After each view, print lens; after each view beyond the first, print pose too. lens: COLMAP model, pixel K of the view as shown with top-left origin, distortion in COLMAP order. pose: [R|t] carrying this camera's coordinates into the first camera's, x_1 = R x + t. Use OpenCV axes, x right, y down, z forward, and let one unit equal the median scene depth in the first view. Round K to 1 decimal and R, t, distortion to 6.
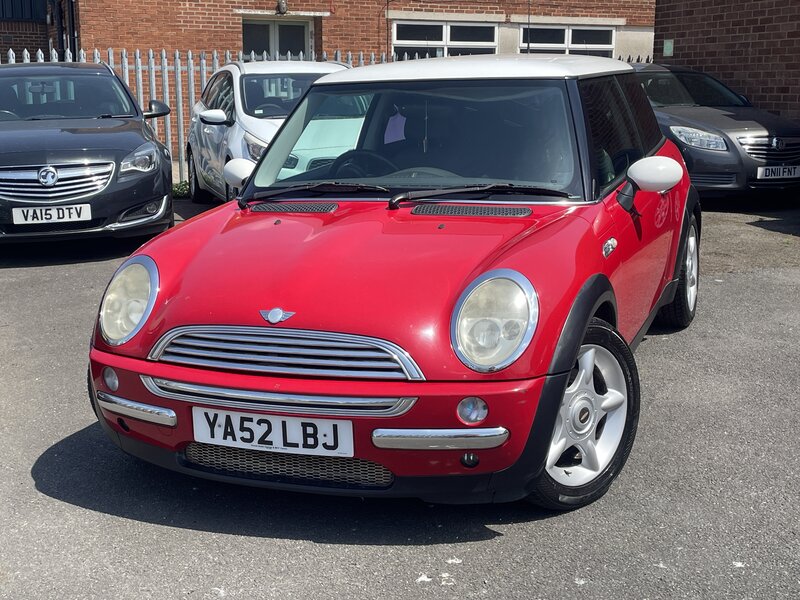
lens RADIAL K [[1094.6, 0, 397.9], [0, 1094.6, 304.1], [0, 0, 1]] dist [0.068647, 0.000000]
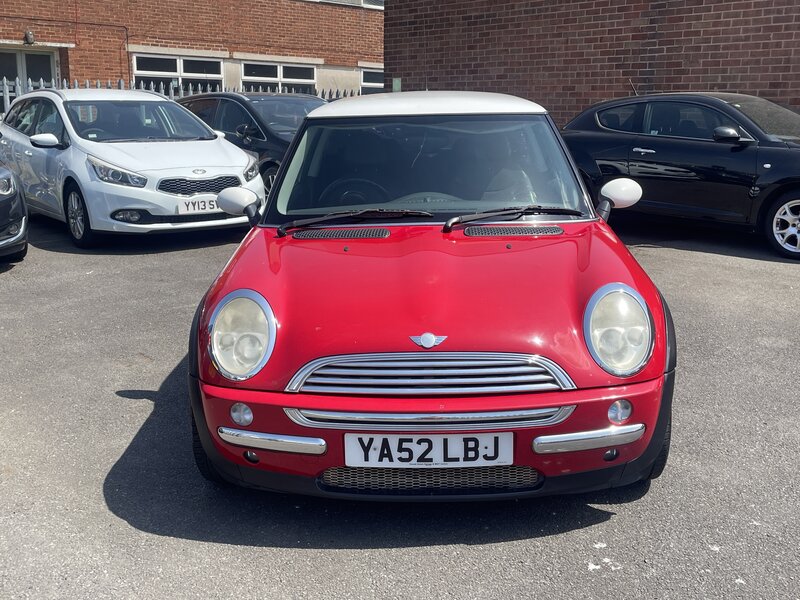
lens RADIAL K [[871.4, 0, 416.9], [0, 871.4, 302.7], [0, 0, 1]] dist [0.059814, 0.000000]
pose [[0.940982, -0.067224, 0.331713, -0.377906], [0.060617, 0.997703, 0.030235, -0.049441], [-0.332983, -0.008343, 0.942896, 0.194874]]
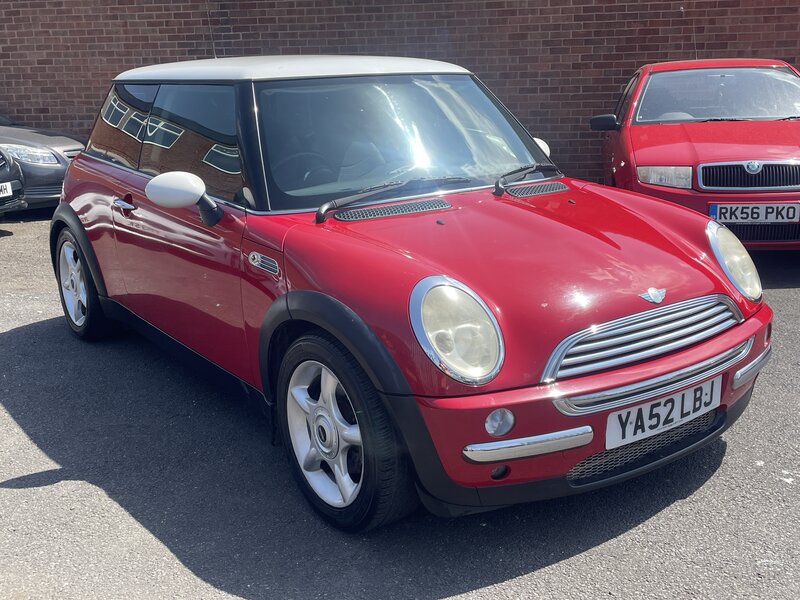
lens RADIAL K [[871.4, 0, 408.1], [0, 871.4, 296.5], [0, 0, 1]] dist [0.059814, 0.000000]
pose [[0.550790, -0.195424, 0.811443, -0.855767], [0.188279, 0.976235, 0.107312, -0.117217], [-0.813130, 0.093672, 0.574495, 0.676129]]
